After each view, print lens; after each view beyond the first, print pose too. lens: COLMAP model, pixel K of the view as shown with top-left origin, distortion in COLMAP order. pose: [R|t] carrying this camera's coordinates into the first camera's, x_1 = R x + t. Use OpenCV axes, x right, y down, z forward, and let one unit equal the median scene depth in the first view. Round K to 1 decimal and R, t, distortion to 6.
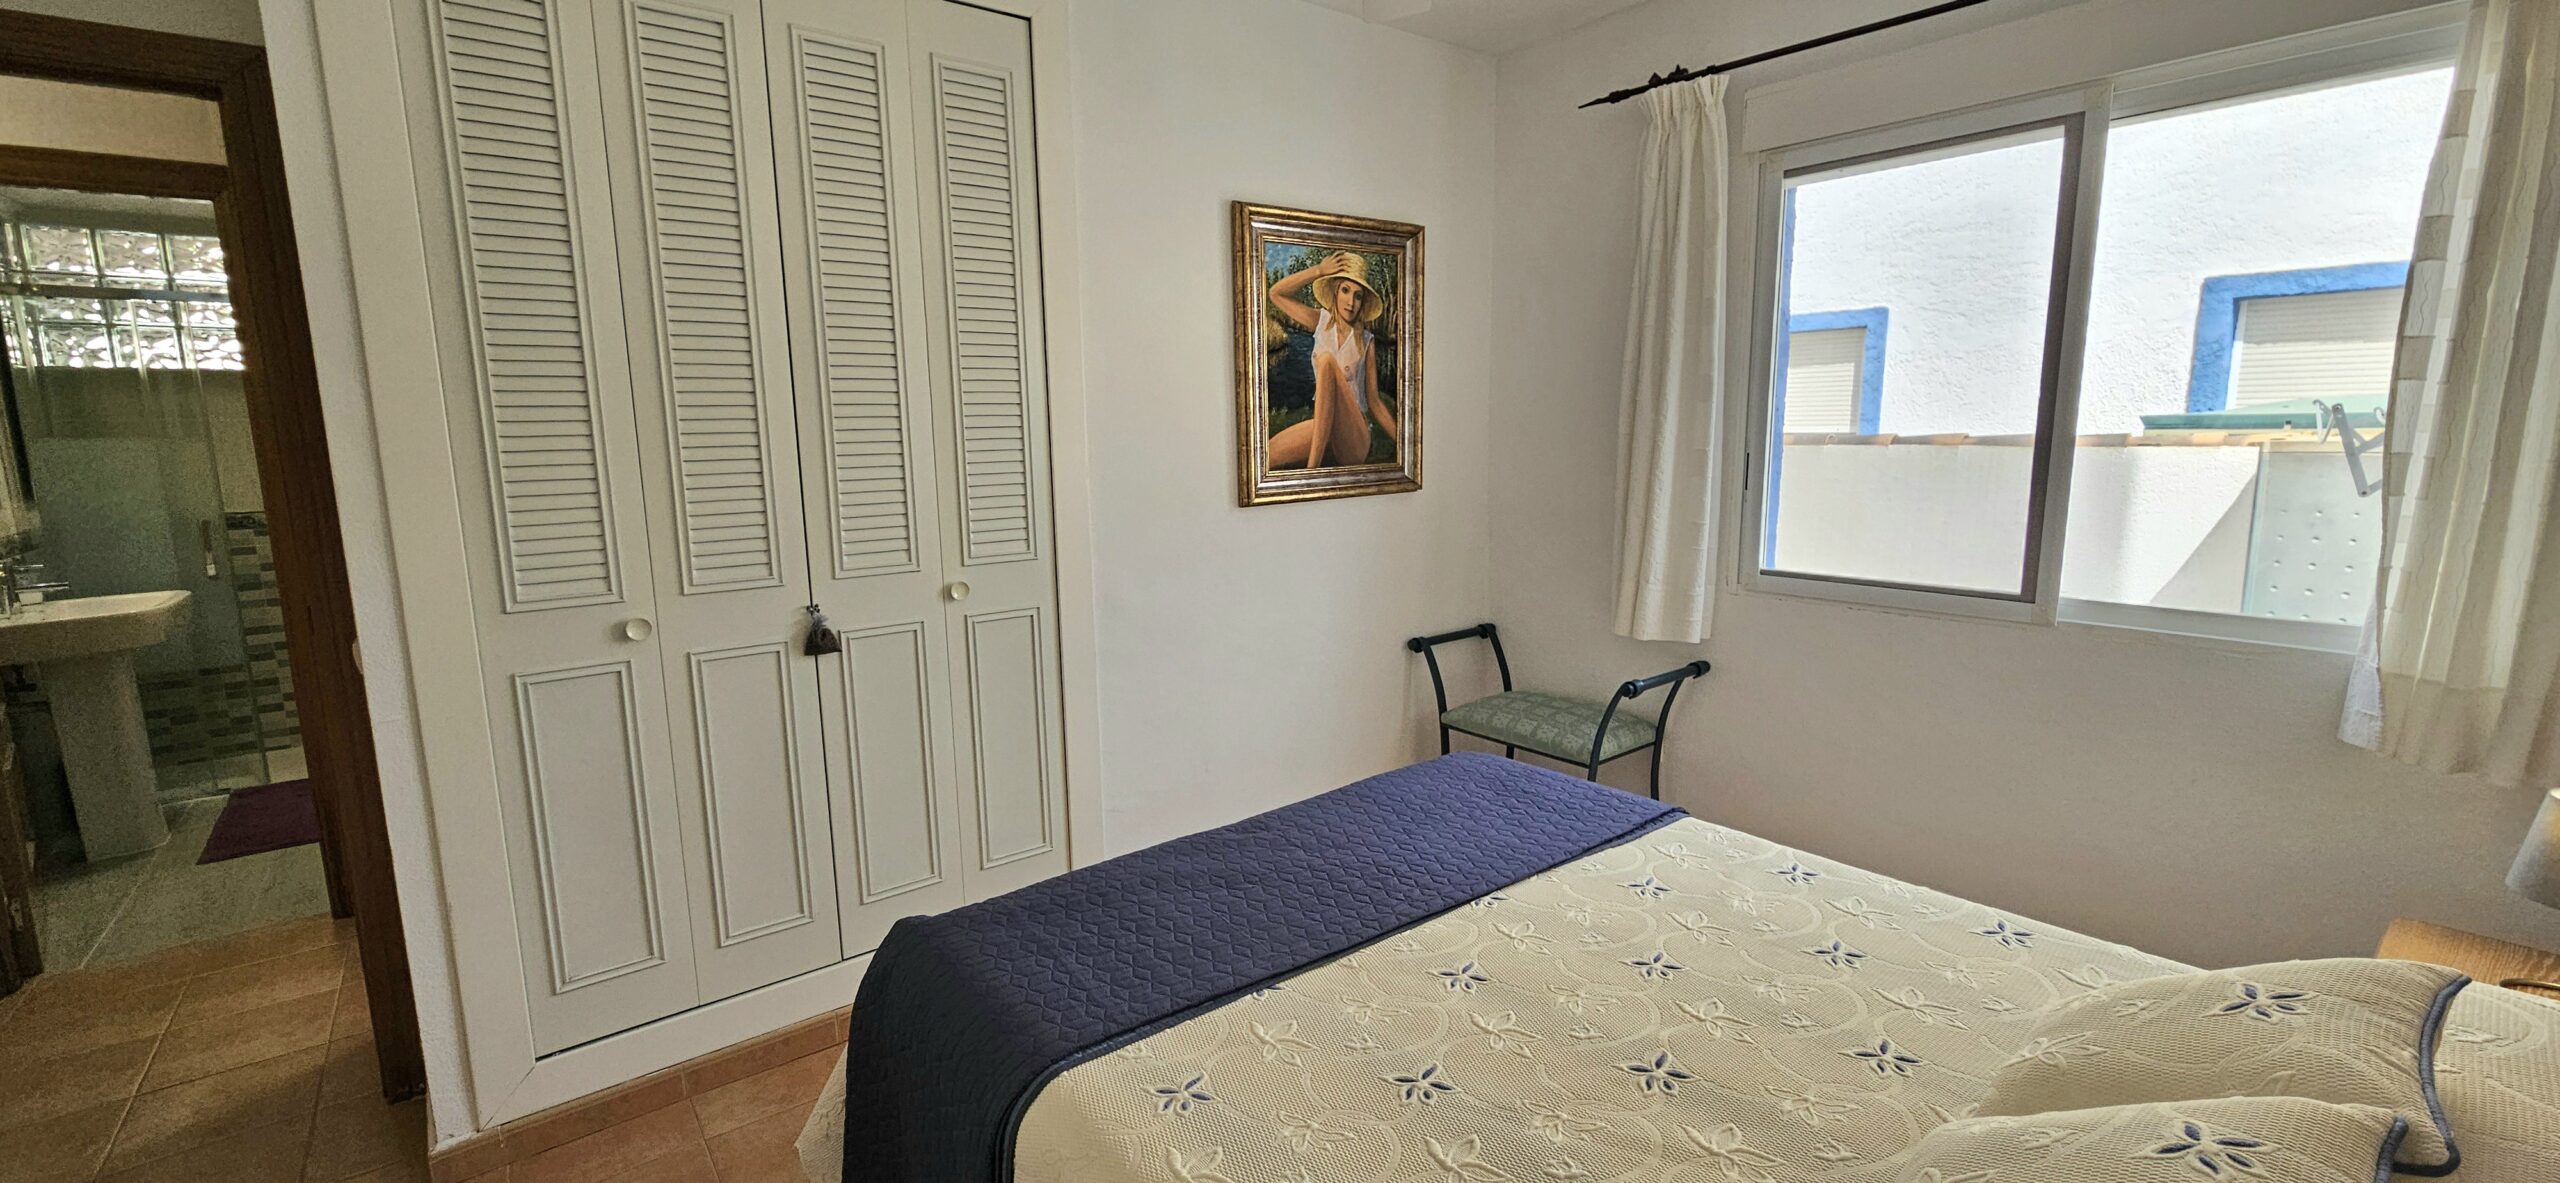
lens RADIAL K [[1061.2, 0, 1262.3], [0, 1061.2, 587.0], [0, 0, 1]] dist [-0.000554, -0.000097]
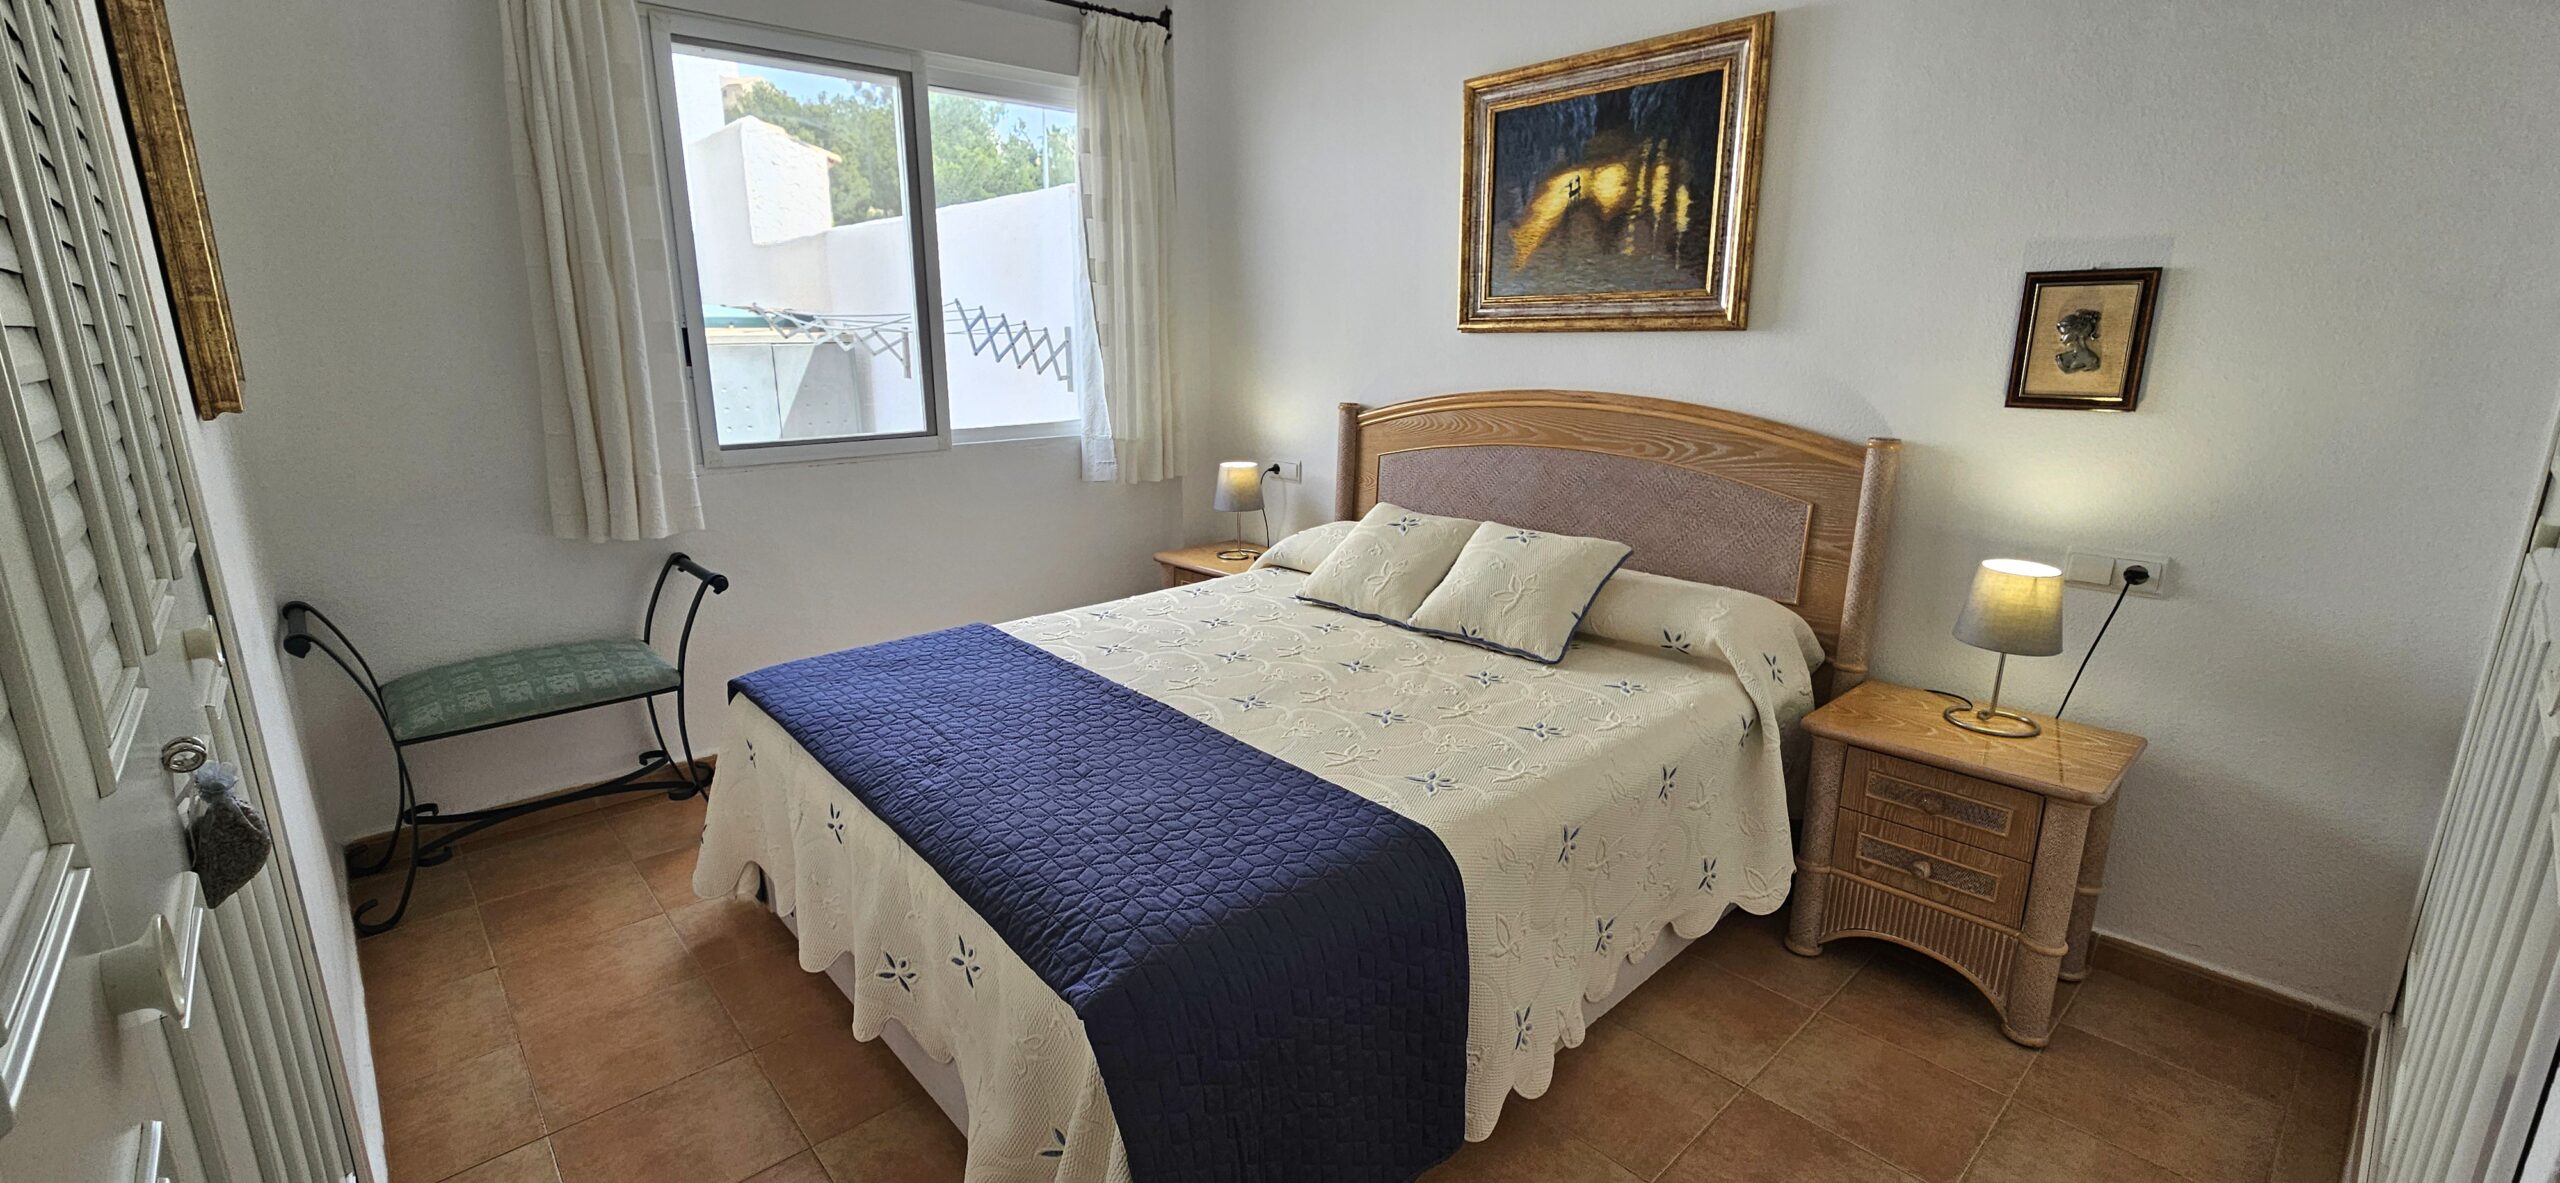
lens RADIAL K [[1061.2, 0, 1262.3], [0, 1061.2, 587.0], [0, 0, 1]] dist [-0.000554, -0.000097]
pose [[-0.065618, -0.220091, 0.973270, -0.547878], [0.159279, 0.960556, 0.227954, -0.033973], [-0.985050, 0.169980, -0.027973, 0.518513]]
